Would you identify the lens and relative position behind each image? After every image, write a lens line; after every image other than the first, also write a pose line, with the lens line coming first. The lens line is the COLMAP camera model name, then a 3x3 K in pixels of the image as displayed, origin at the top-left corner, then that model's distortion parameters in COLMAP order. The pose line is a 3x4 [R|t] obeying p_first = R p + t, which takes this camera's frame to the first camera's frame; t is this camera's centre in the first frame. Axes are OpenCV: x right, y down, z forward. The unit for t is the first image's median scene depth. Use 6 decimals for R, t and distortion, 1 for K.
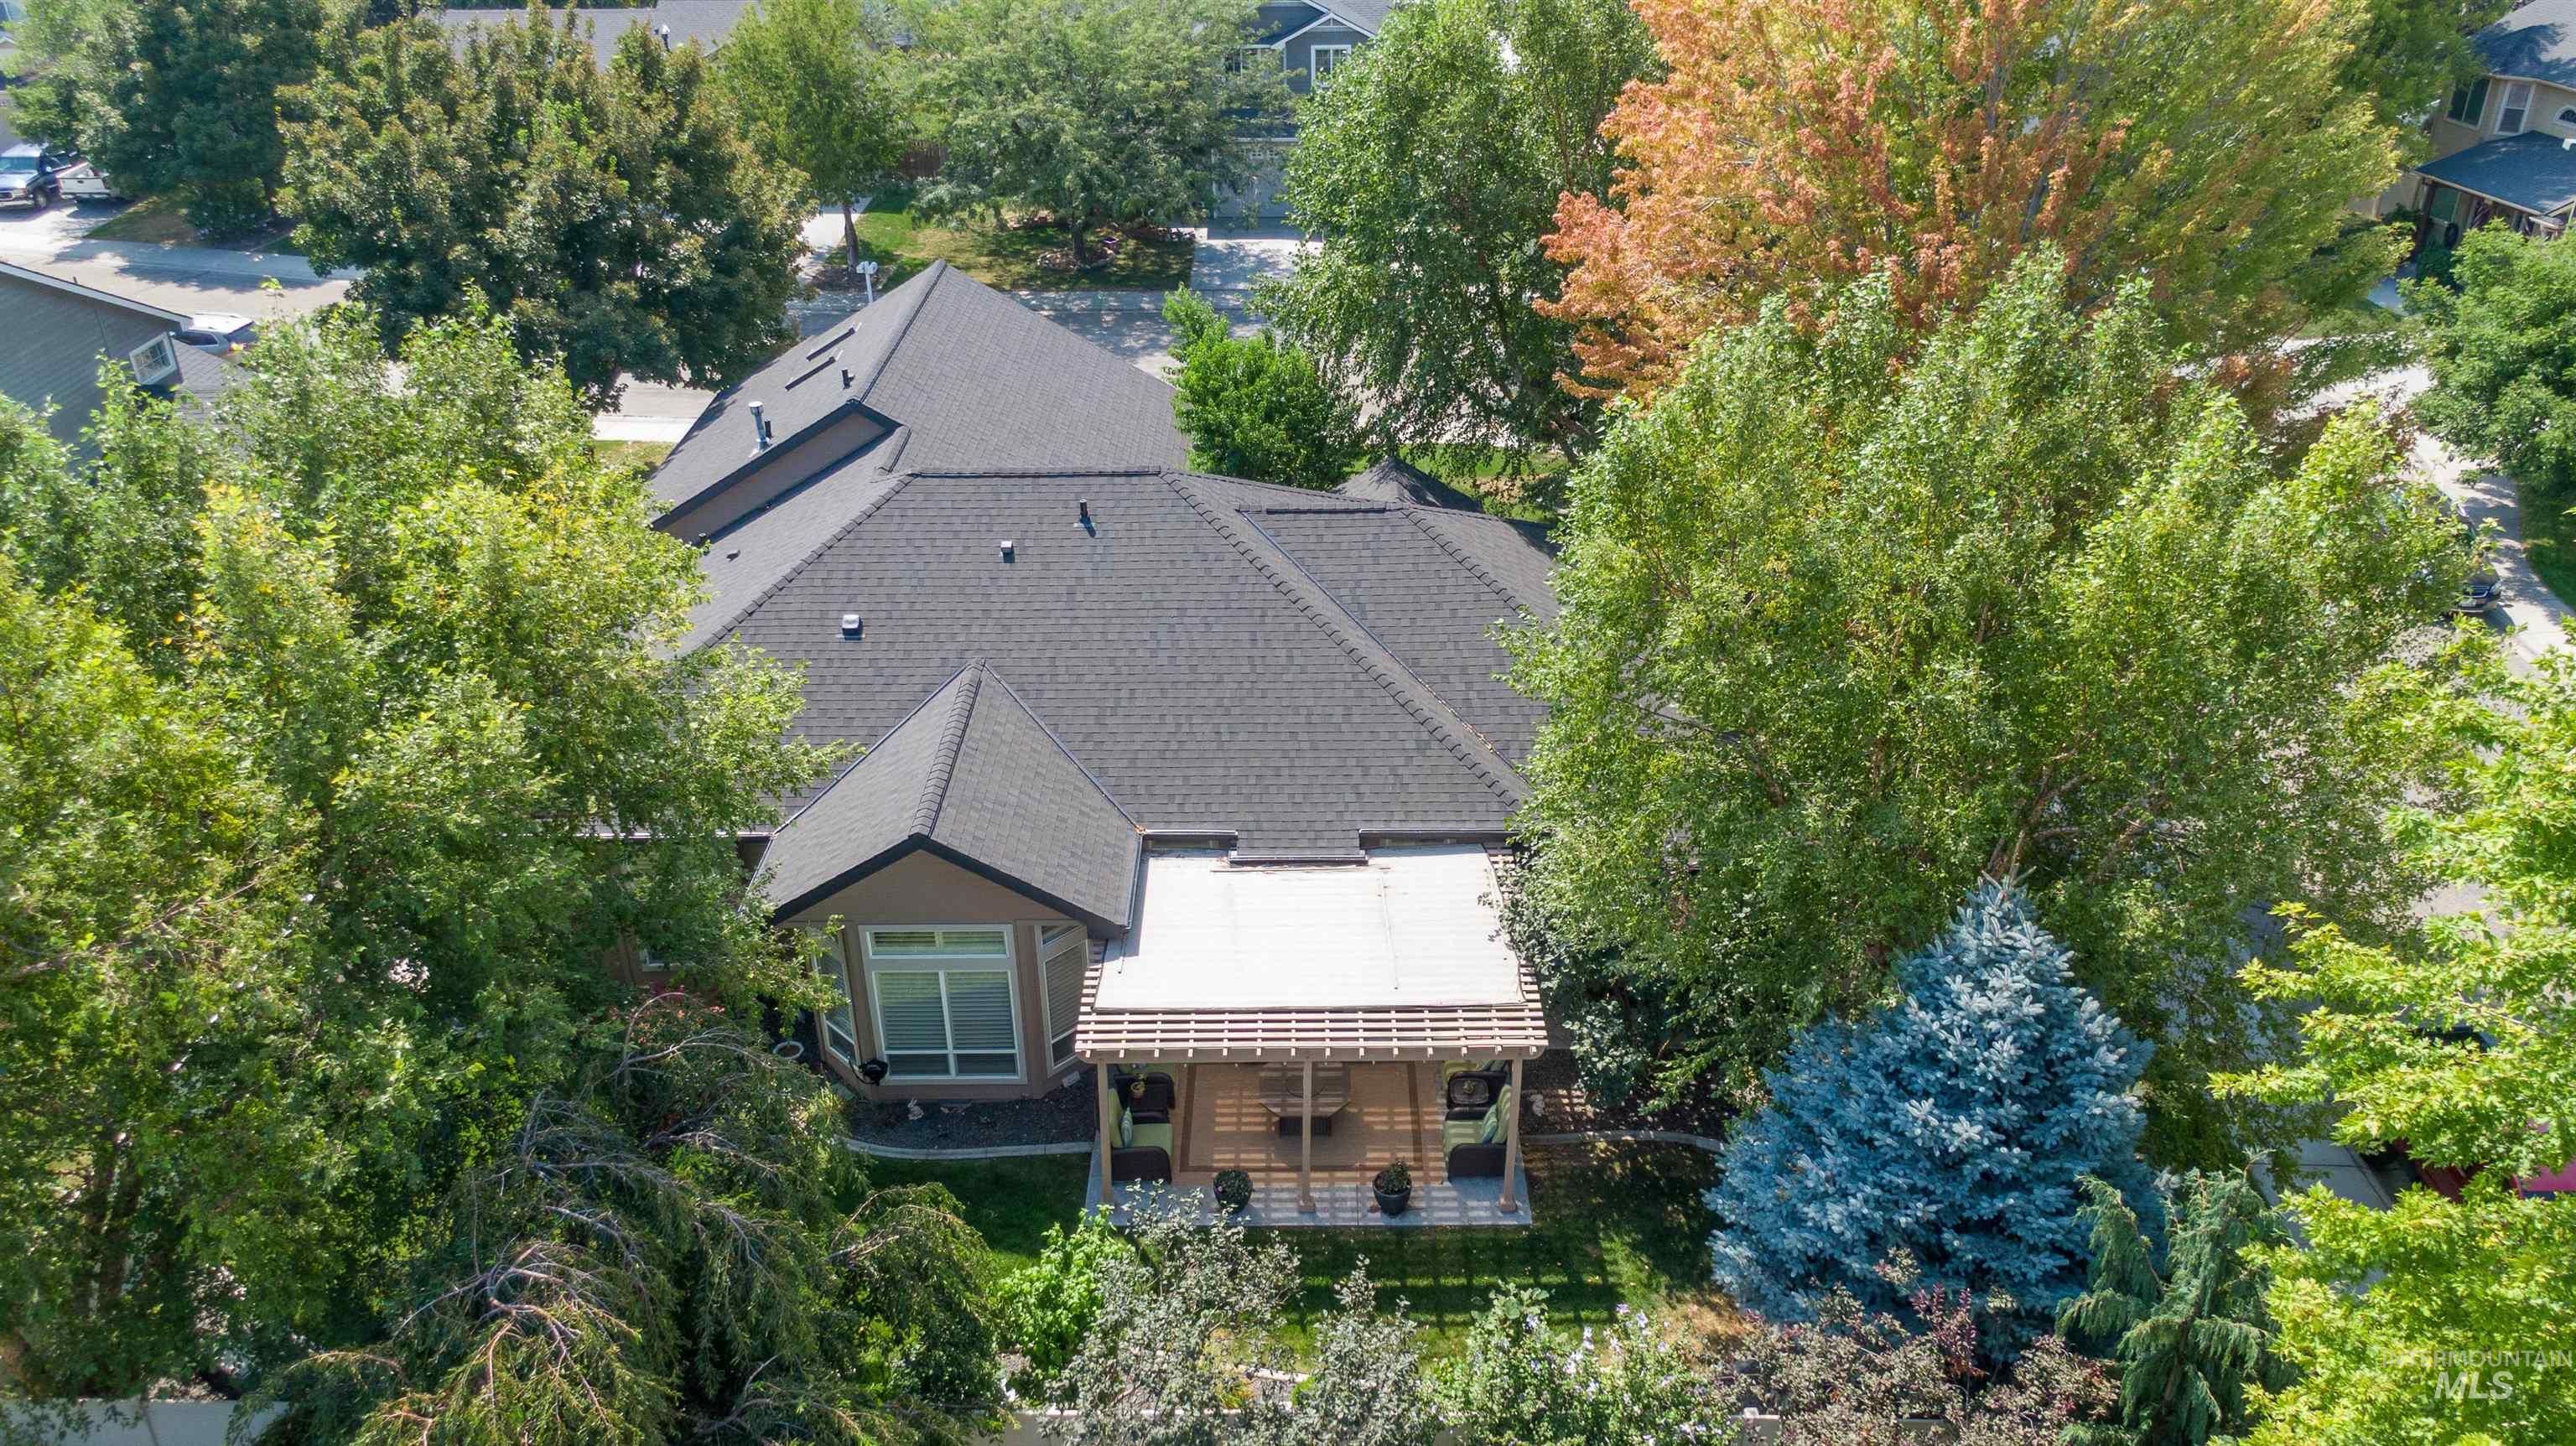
lens RADIAL K [[1916.7, 0, 1288.0], [0, 1916.7, 723.0], [0, 0, 1]] dist [0.034955, -0.064734]
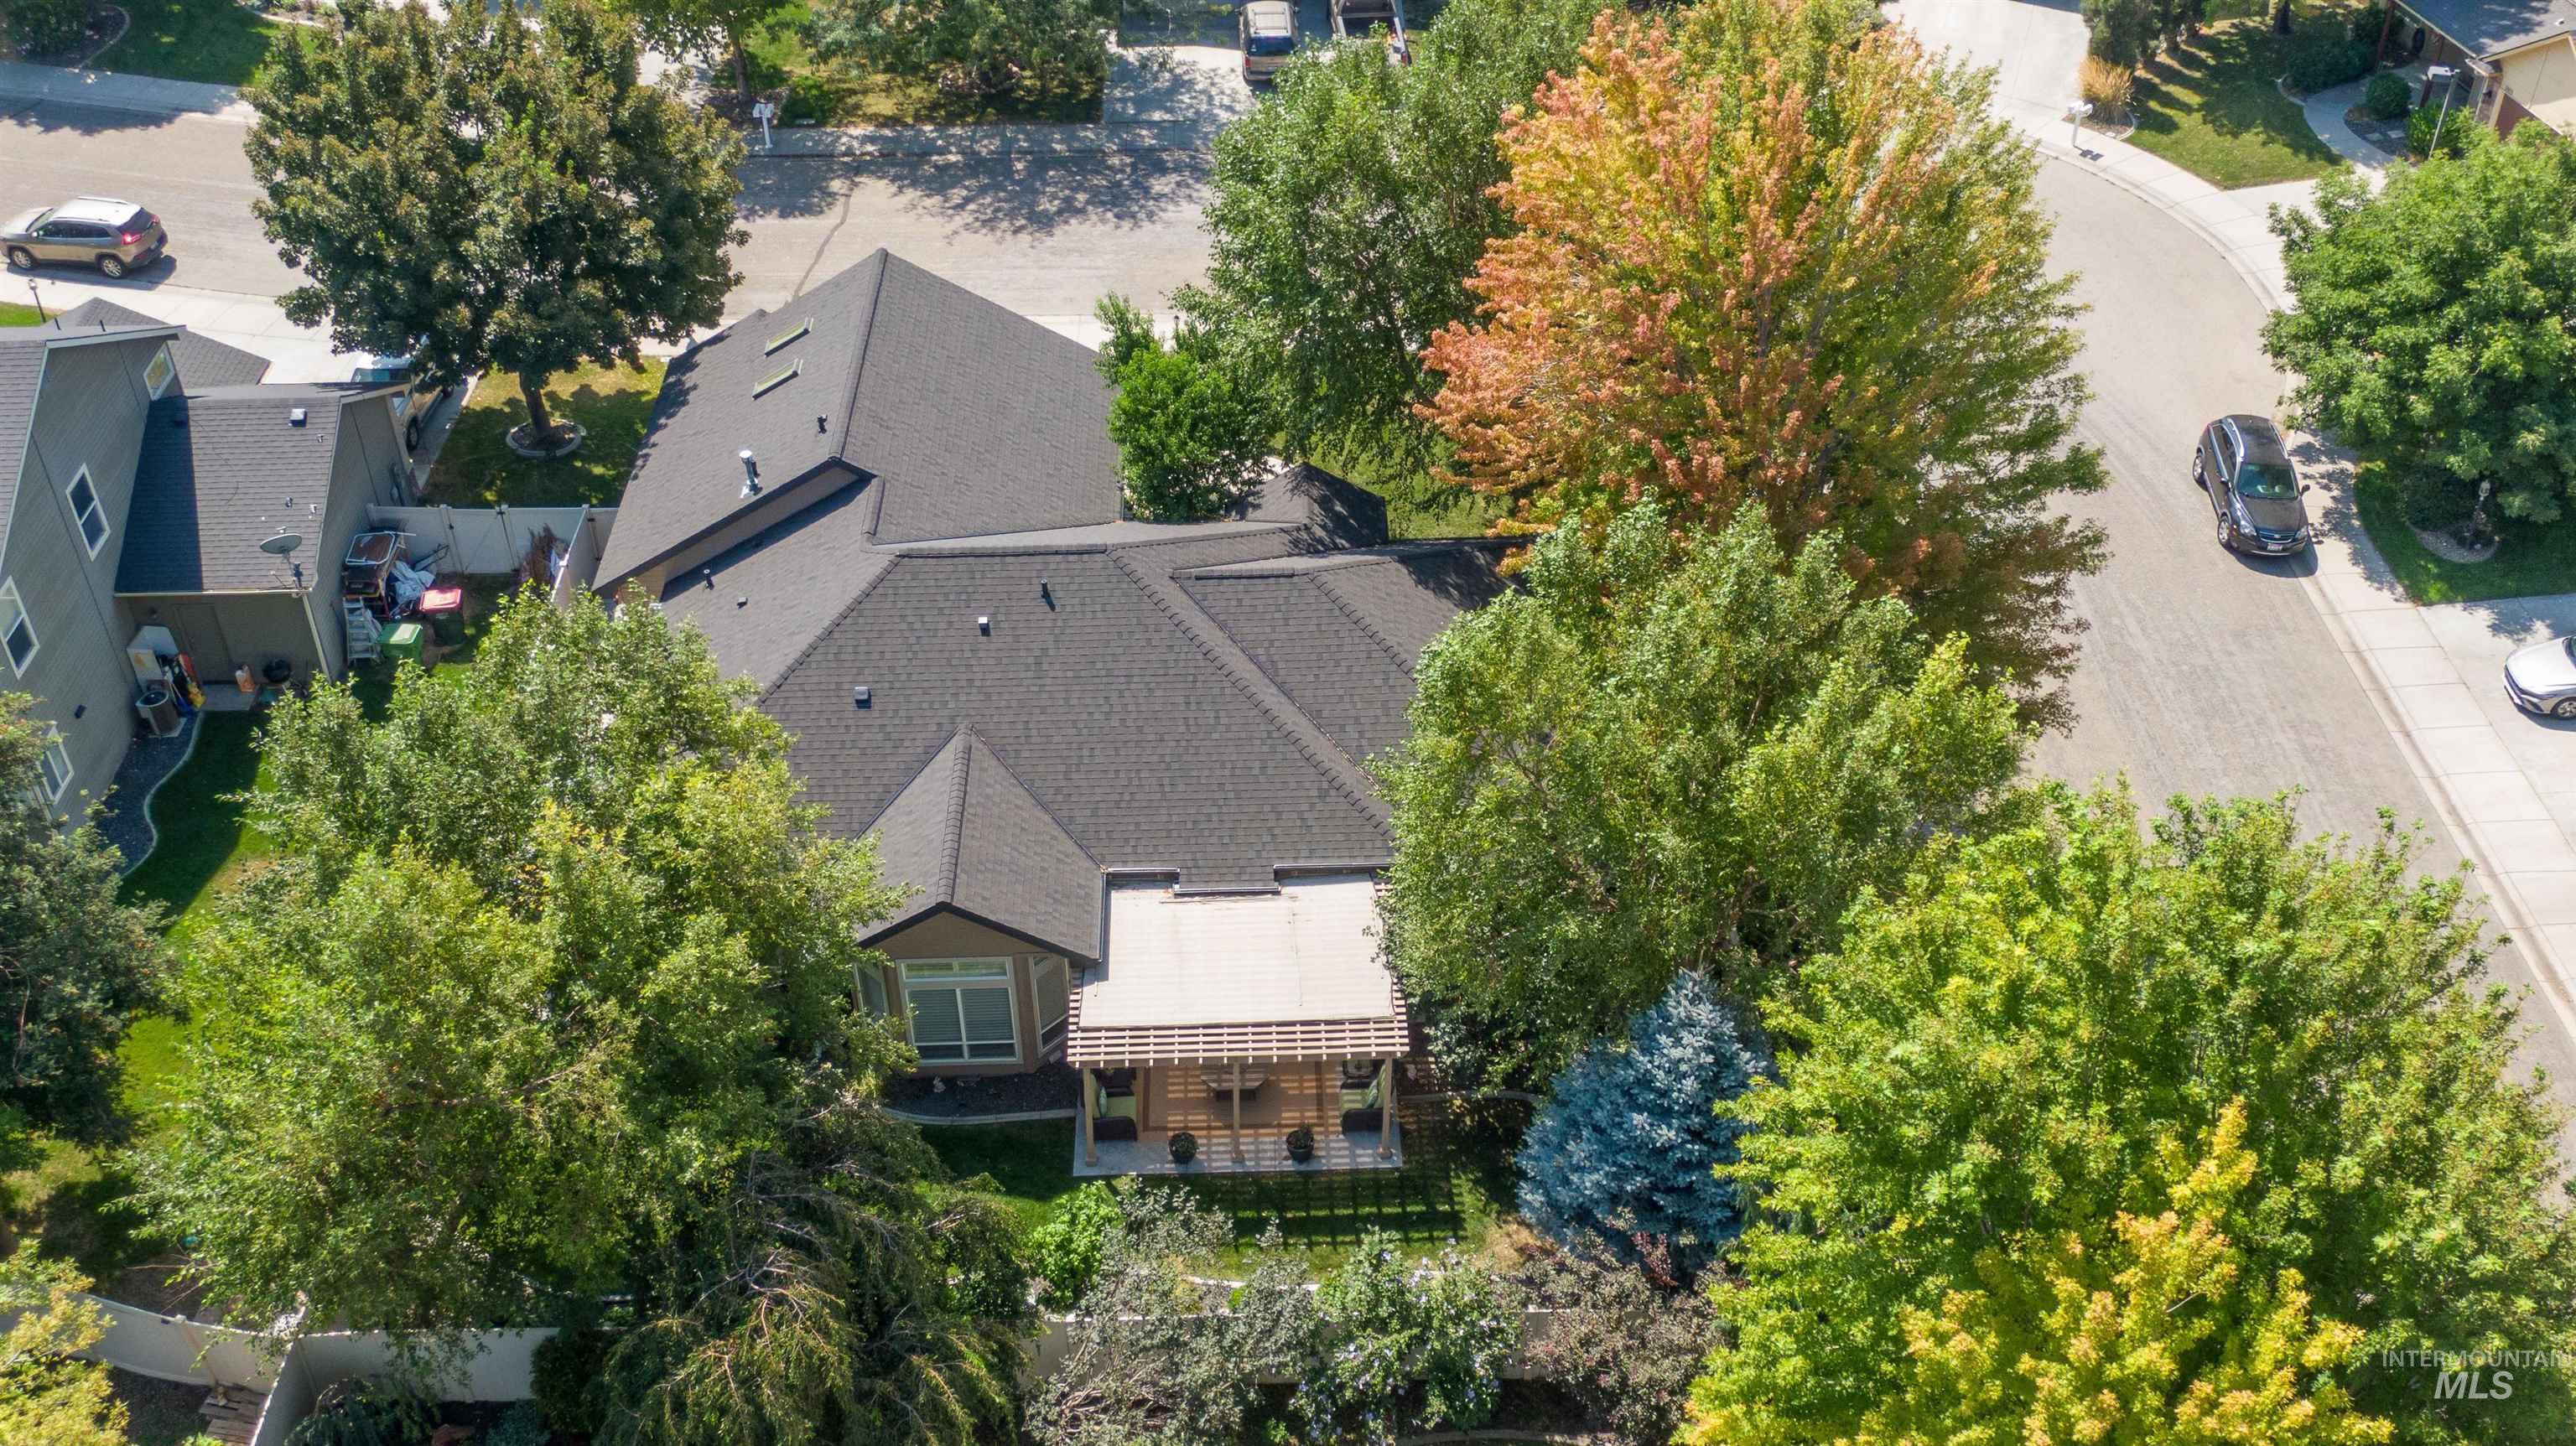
lens RADIAL K [[2481.9, 0, 1288.0], [0, 2481.9, 723.0], [0, 0, 1]] dist [0.016767, 0.005032]
pose [[0.999434, -0.019925, 0.027106, 0.003800], [0.015199, 0.986247, 0.164578, -0.348008], [-0.030013, -0.164073, 0.985992, -0.699829]]
